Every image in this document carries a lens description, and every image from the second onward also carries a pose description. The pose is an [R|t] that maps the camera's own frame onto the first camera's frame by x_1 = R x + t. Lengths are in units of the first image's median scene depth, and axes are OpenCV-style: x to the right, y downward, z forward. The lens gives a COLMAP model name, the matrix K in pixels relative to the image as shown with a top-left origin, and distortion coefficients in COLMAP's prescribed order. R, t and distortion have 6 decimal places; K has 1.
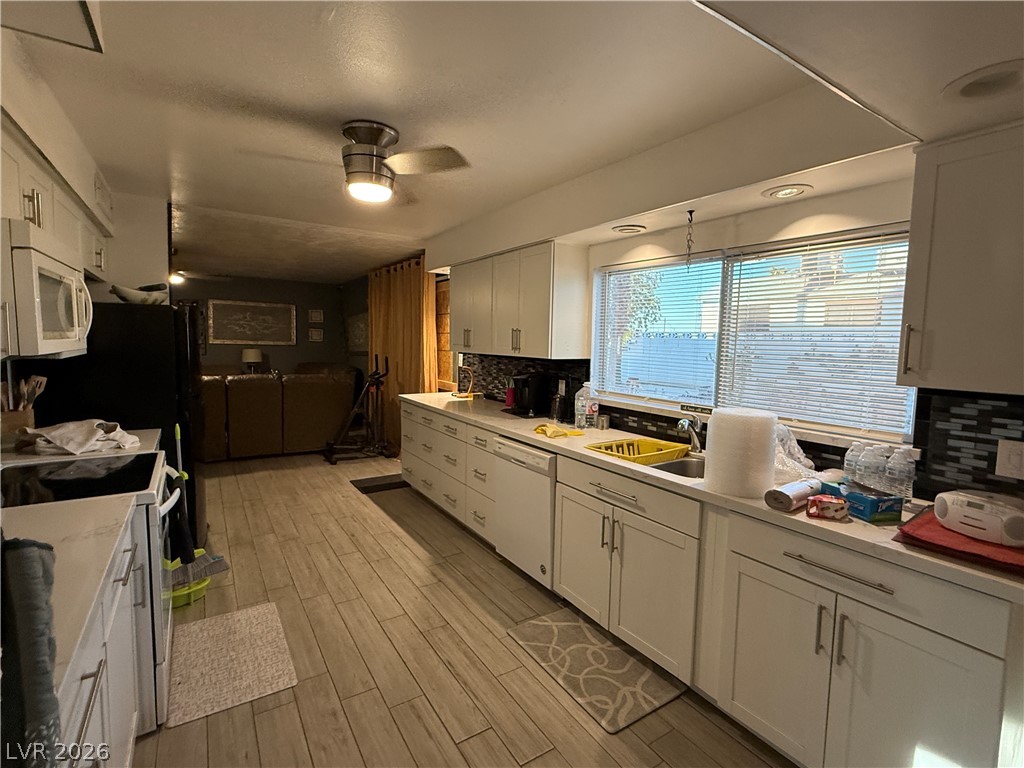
lens RADIAL K [[483.9, 0, 512.8], [0, 483.9, 383.1], [0, 0, 1]] dist [-0.002037, 0.000653]
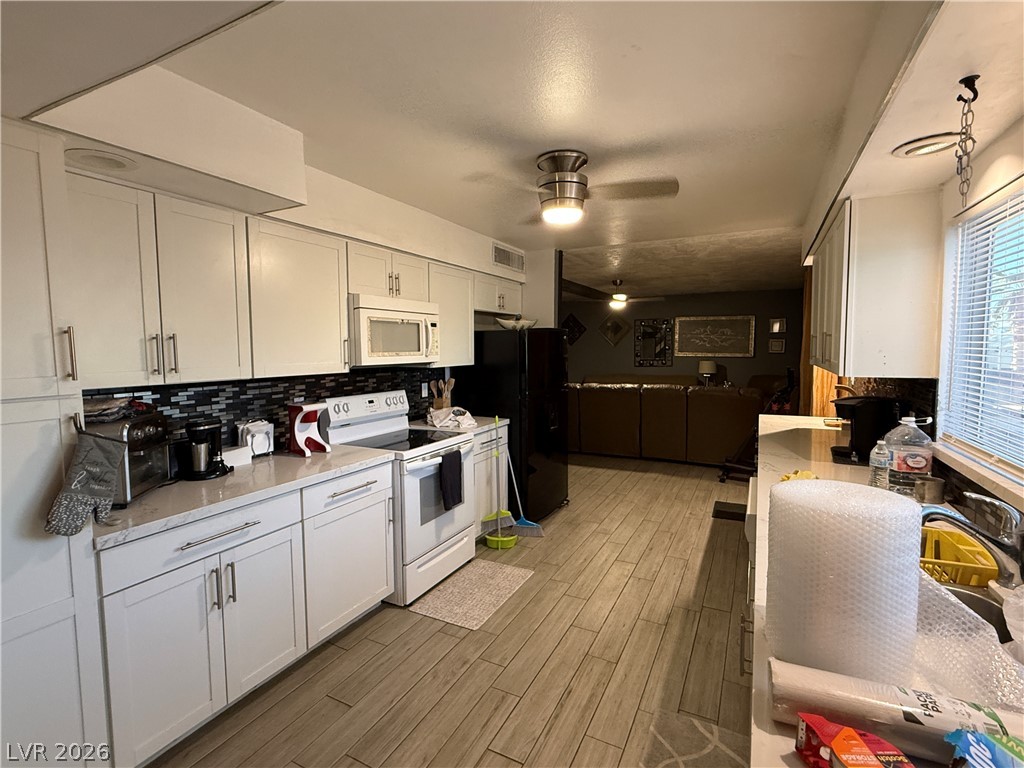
lens RADIAL K [[483.9, 0, 512.8], [0, 483.9, 383.1], [0, 0, 1]] dist [-0.002037, 0.000653]
pose [[0.497822, 0.039496, -0.866379, 0.440085], [-0.059805, 0.998148, 0.011139, -0.022640], [0.865215, 0.046269, 0.499262, 0.287507]]
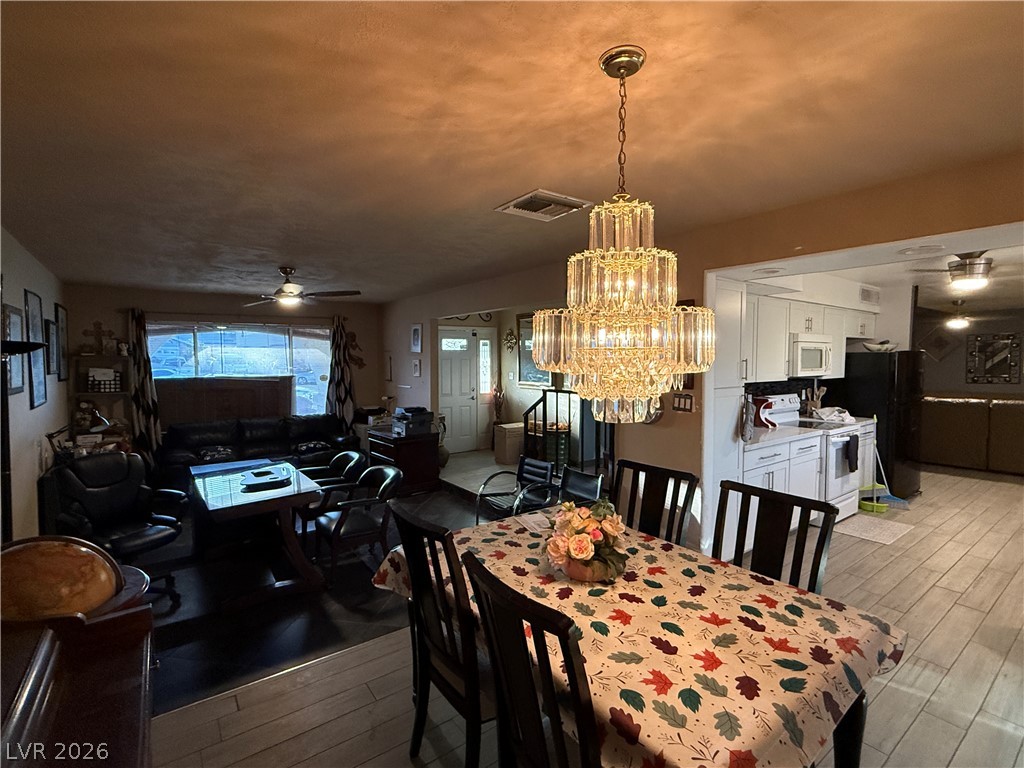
lens RADIAL K [[483.0, 0, 515.6], [0, 483.0, 380.6], [0, 0, 1]] dist [-0.002134, -0.000335]
pose [[0.062374, 0.023229, -0.997782, 0.941644], [-0.086600, 0.996085, 0.017776, 0.032741], [0.994289, 0.085299, 0.064141, -0.463235]]
